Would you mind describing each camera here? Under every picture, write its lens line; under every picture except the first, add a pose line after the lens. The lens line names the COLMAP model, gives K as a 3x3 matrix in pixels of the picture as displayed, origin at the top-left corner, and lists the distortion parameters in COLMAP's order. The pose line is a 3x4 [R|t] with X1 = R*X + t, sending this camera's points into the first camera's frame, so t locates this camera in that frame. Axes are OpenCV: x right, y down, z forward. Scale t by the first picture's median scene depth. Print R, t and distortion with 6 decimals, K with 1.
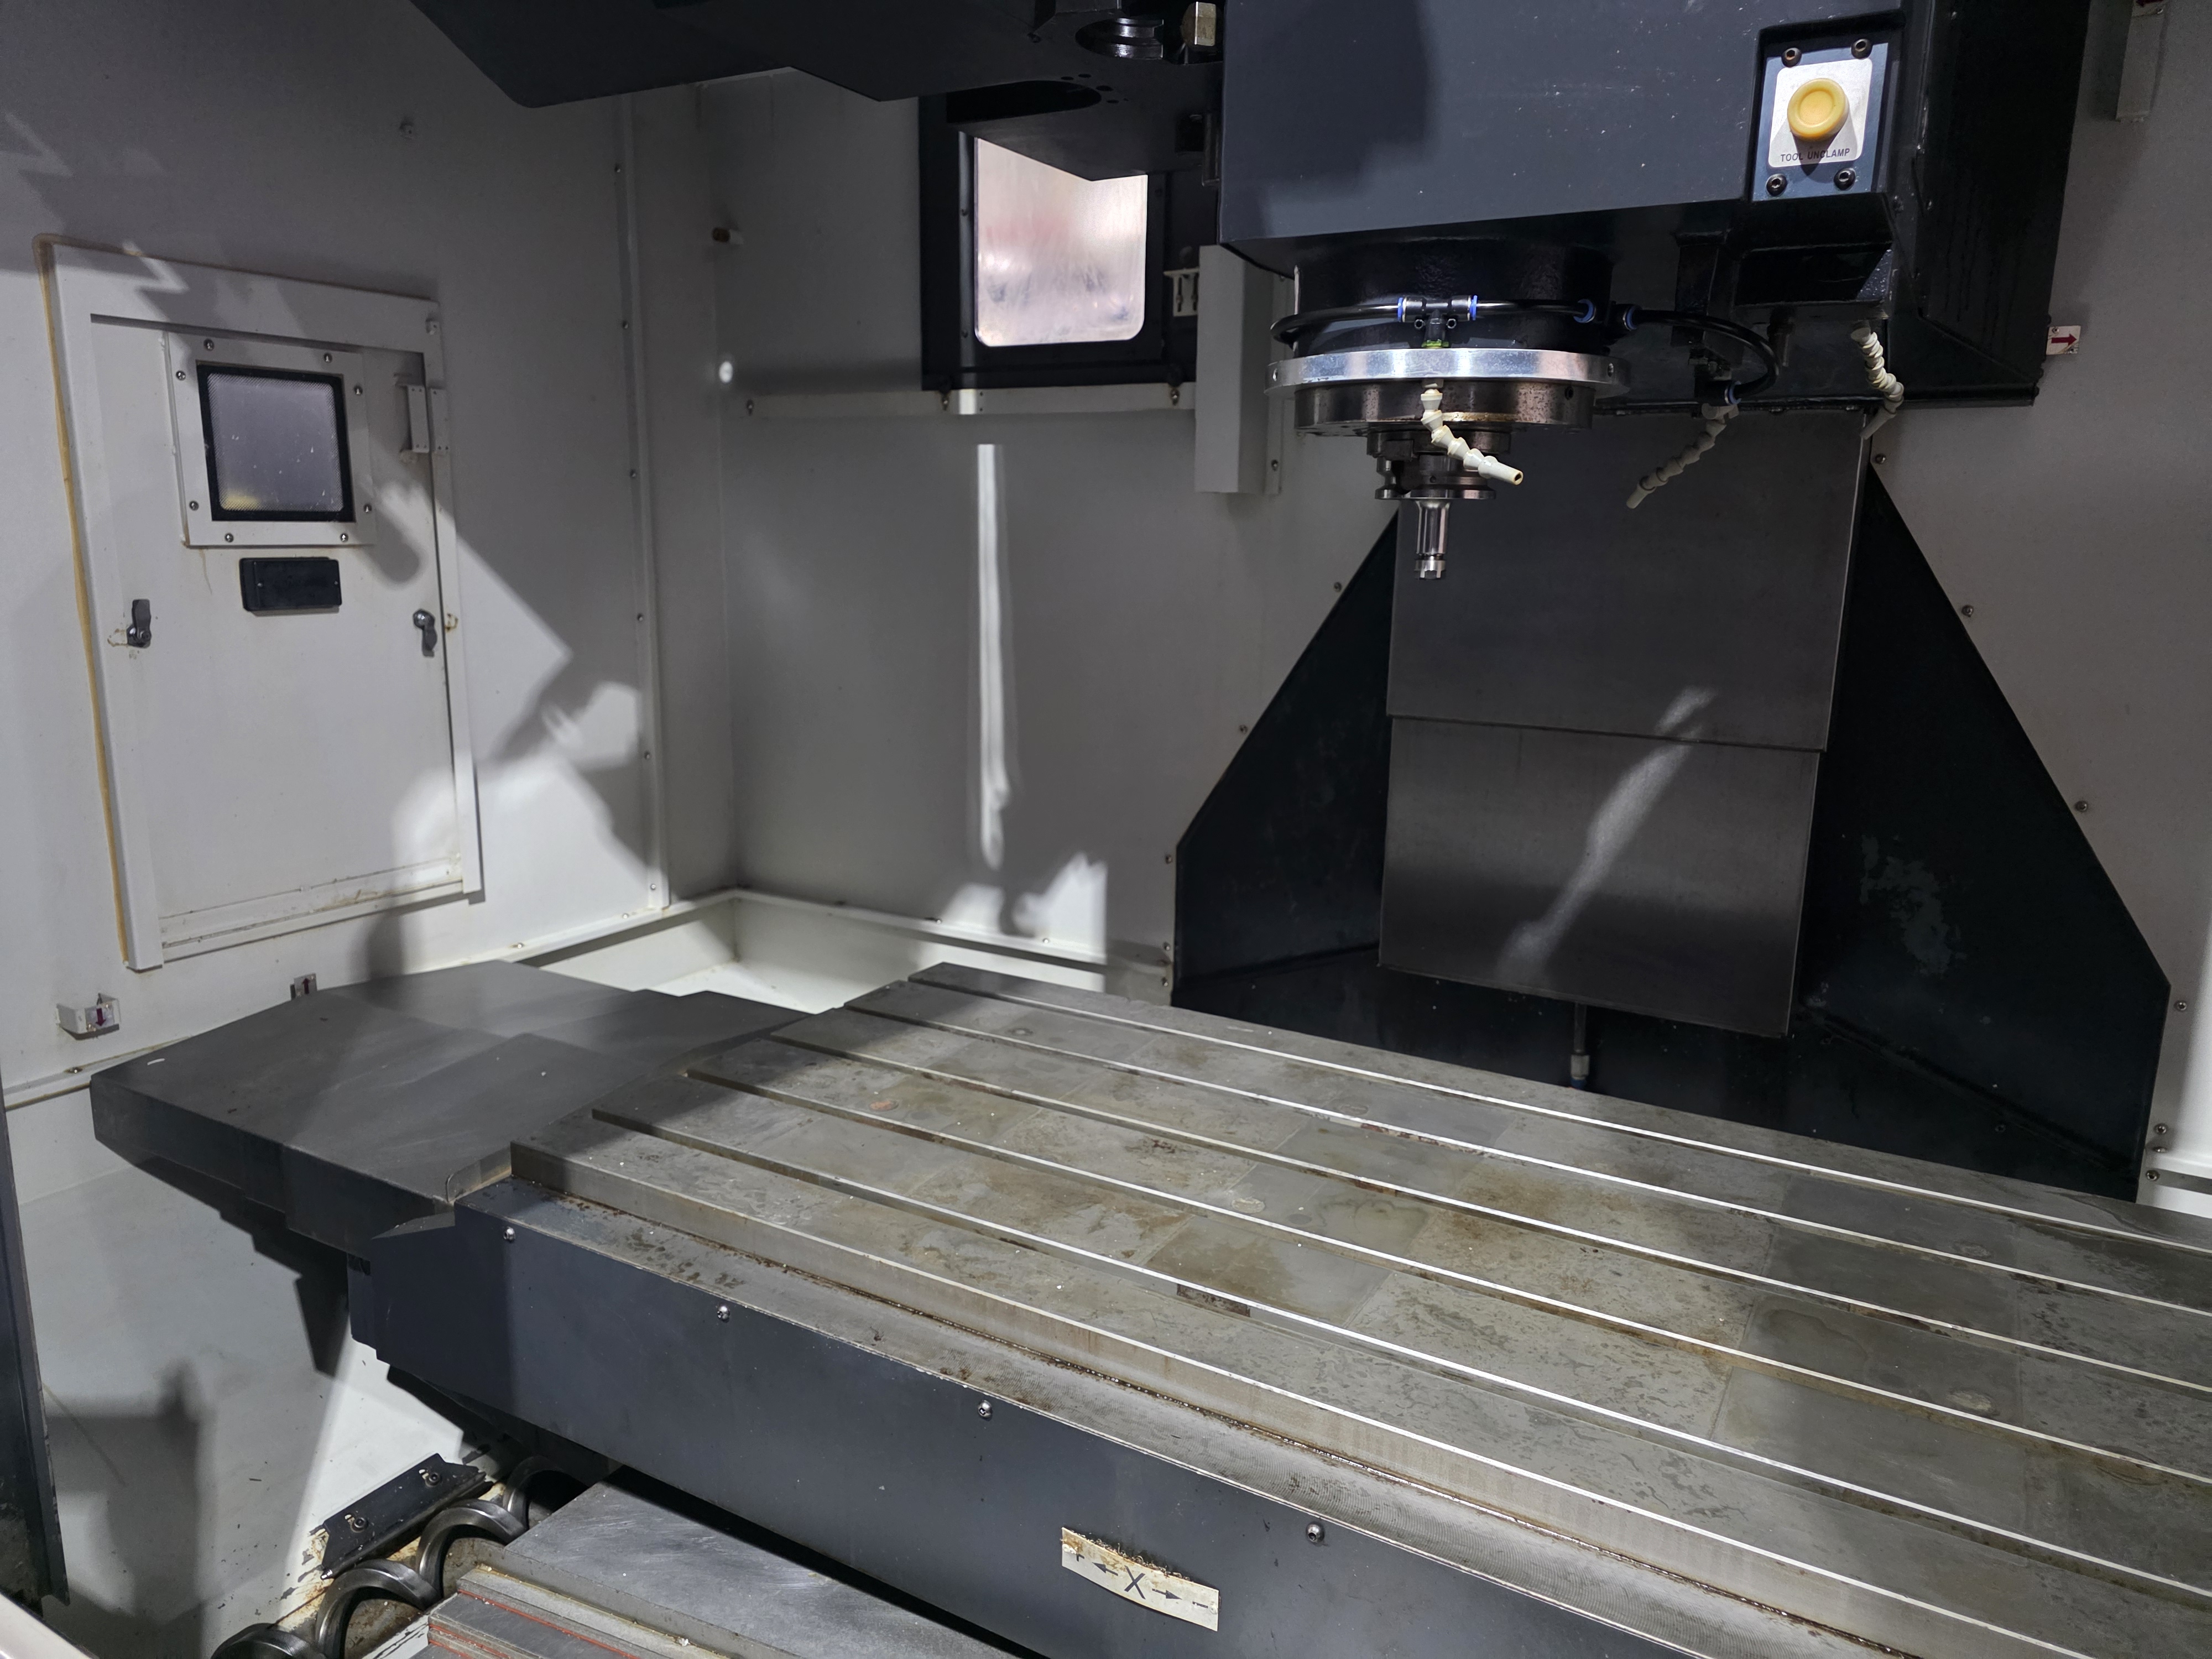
lens RADIAL K [[1489.5, 0, 1085.8], [0, 1489.5, 814.4], [0, 0, 1]] dist [0.076230, -0.071293]
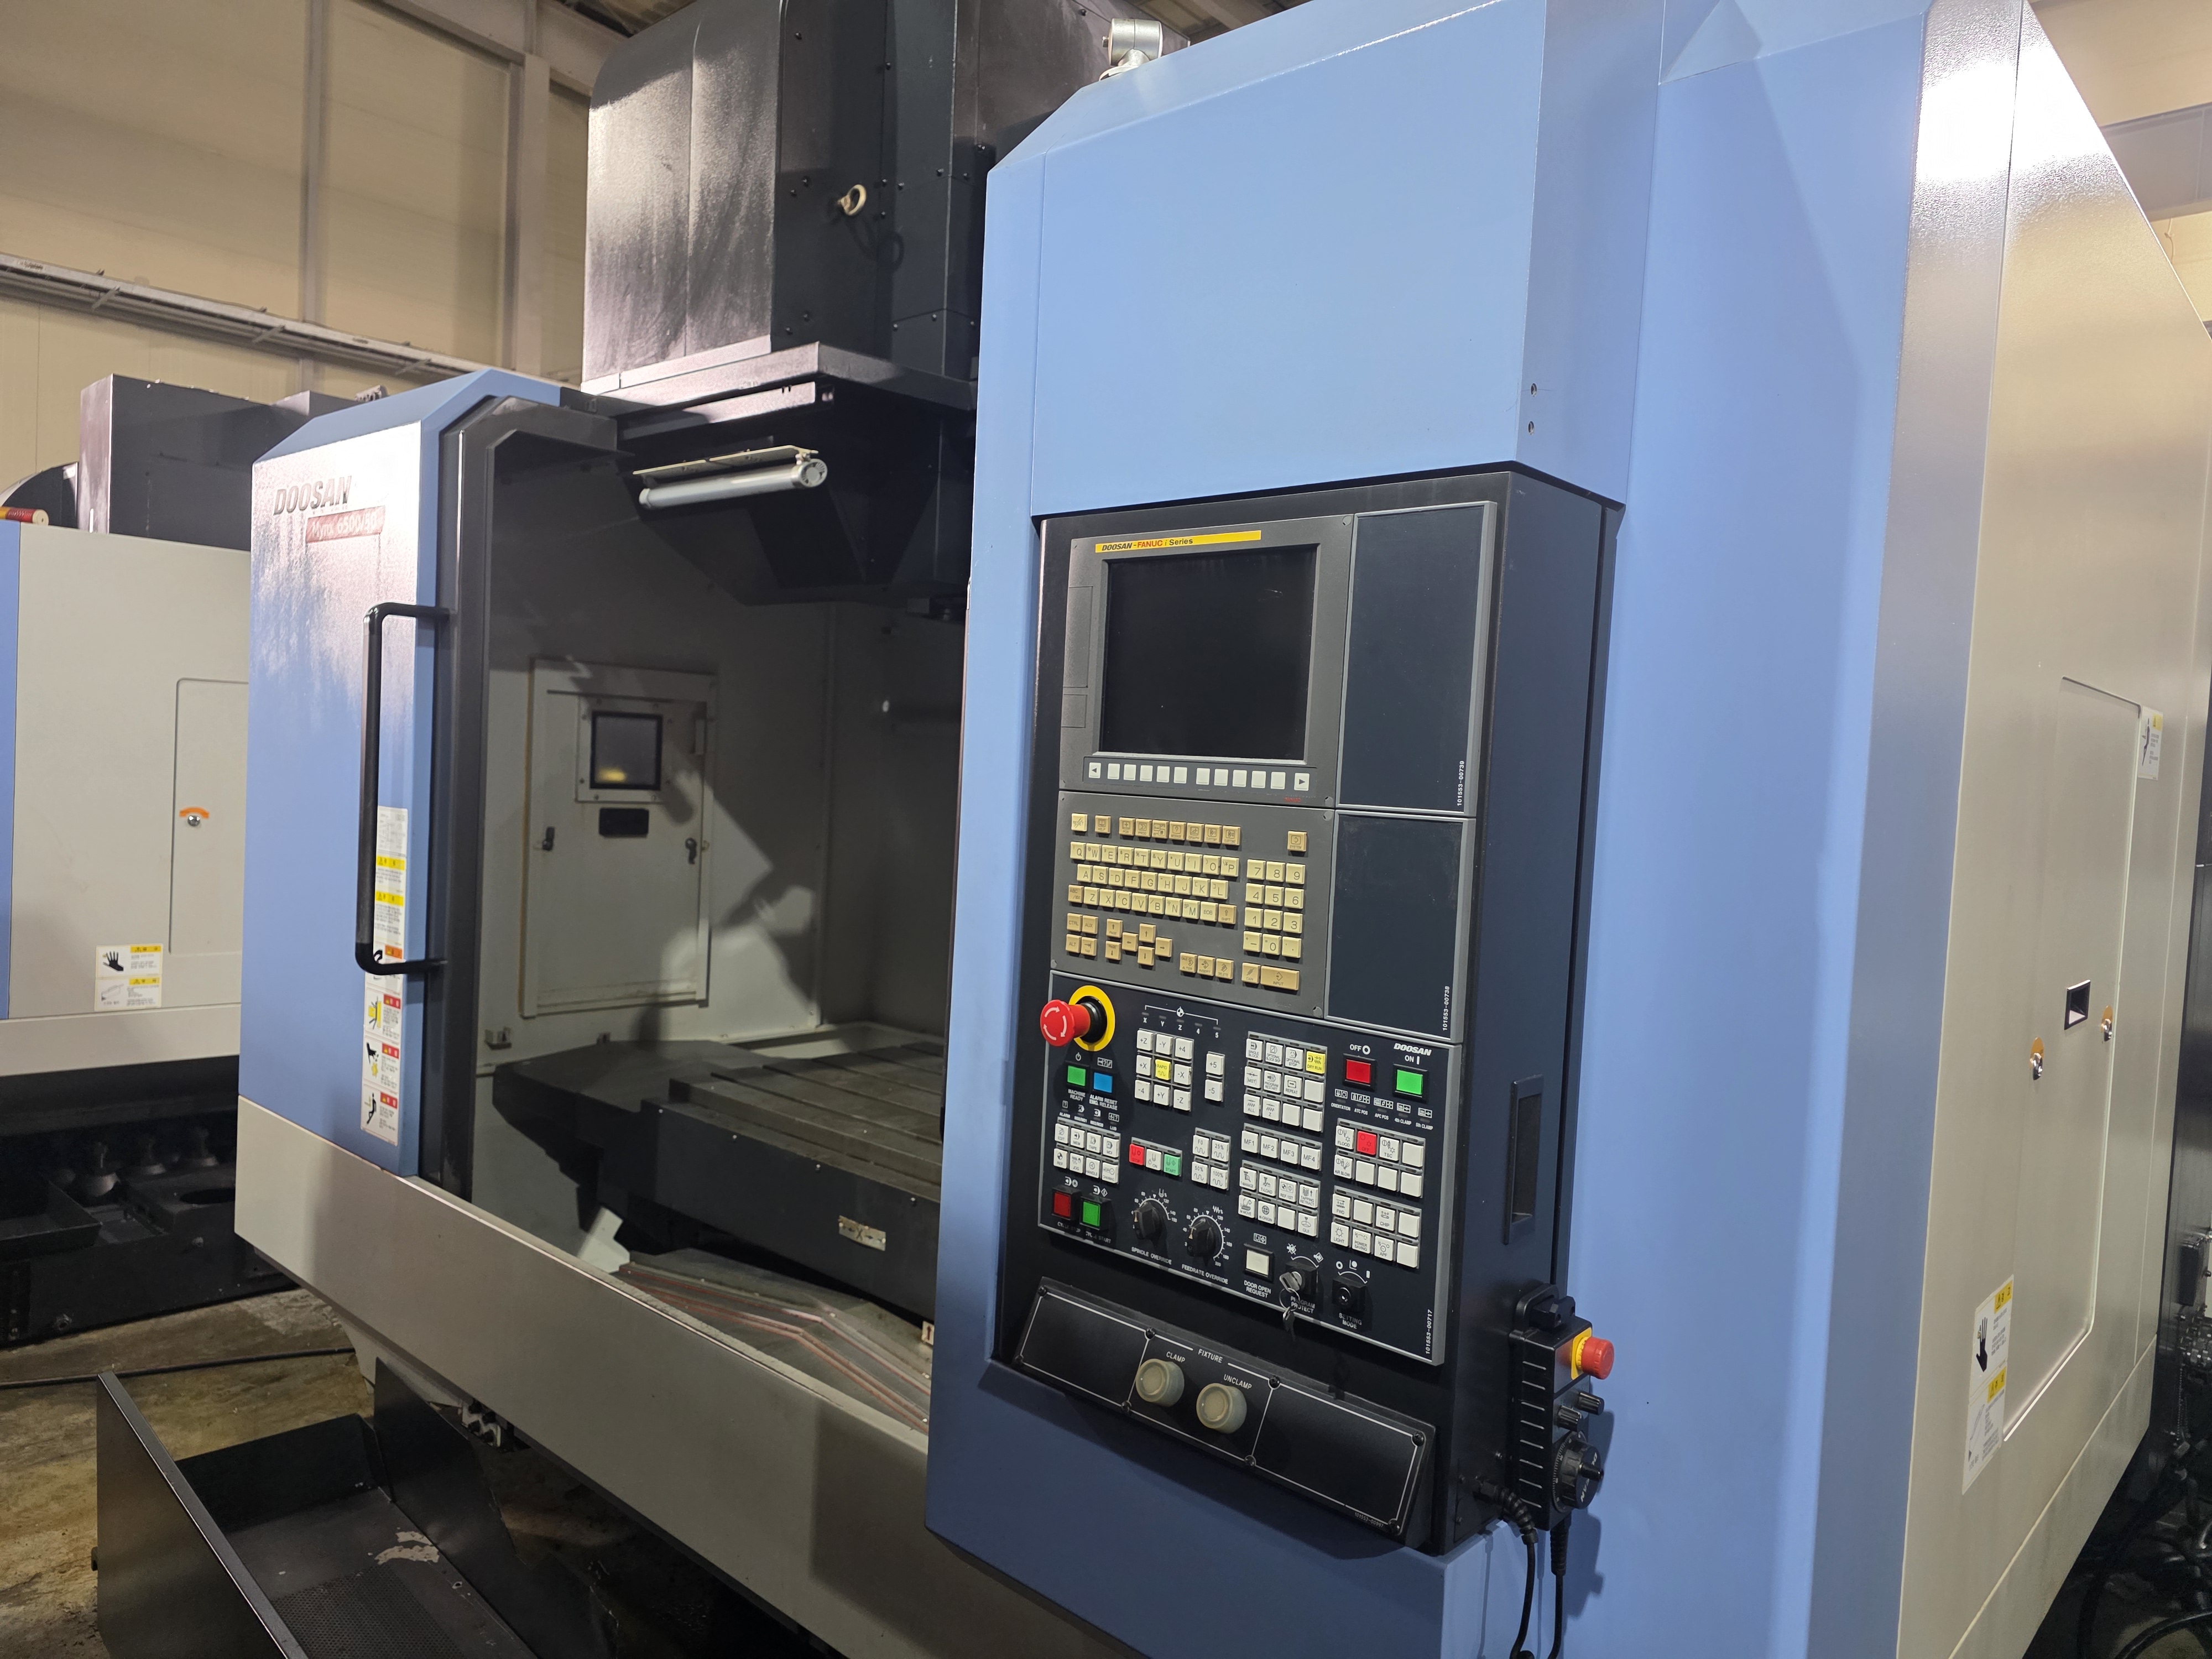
lens RADIAL K [[1483.7, 0, 1106.0], [0, 1483.7, 829.5], [0, 0, 1]] dist [0.060364, -0.068043]
pose [[0.978490, 0.038737, -0.202626, 0.507113], [-0.071246, 0.985231, -0.155702, 0.119844], [0.193602, 0.166789, 0.966799, -0.784502]]
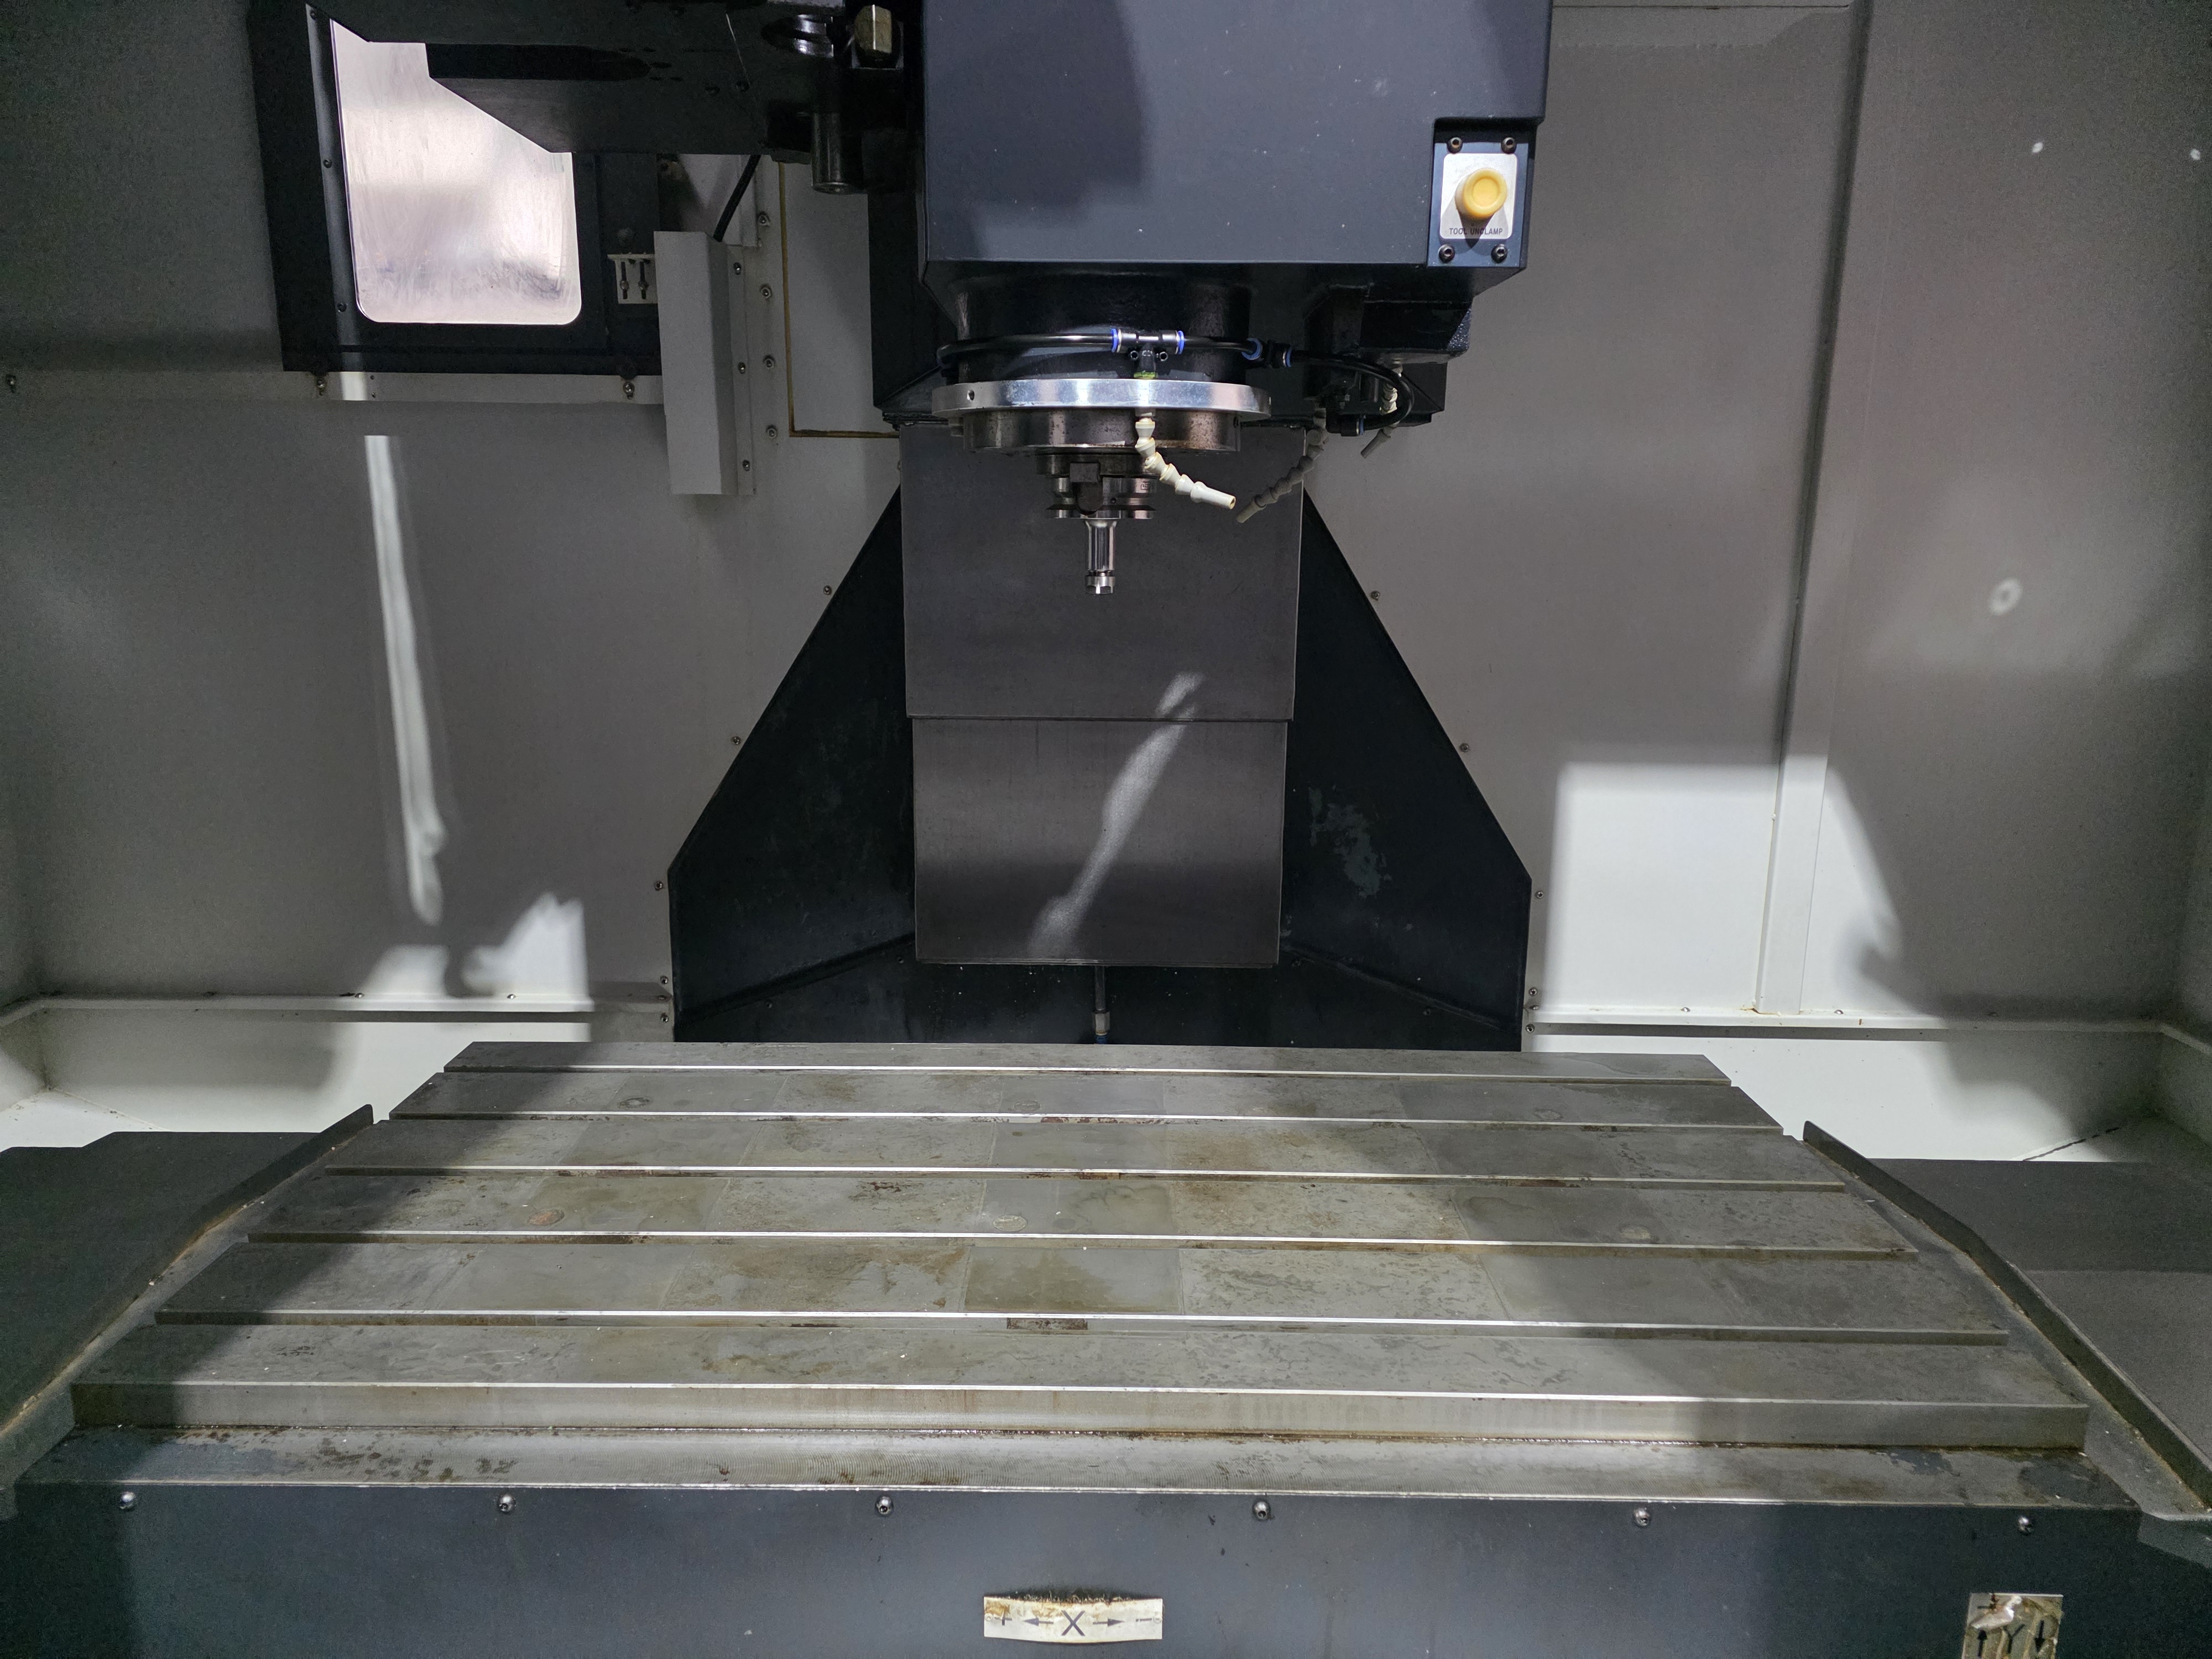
lens RADIAL K [[1489.5, 0, 1085.8], [0, 1489.5, 814.4], [0, 0, 1]] dist [0.076230, -0.071293]
pose [[0.870082, -0.112589, 0.479876, -0.216638], [0.105632, 0.993536, 0.041579, -0.034791], [-0.481455, 0.014513, 0.876351, 0.066507]]
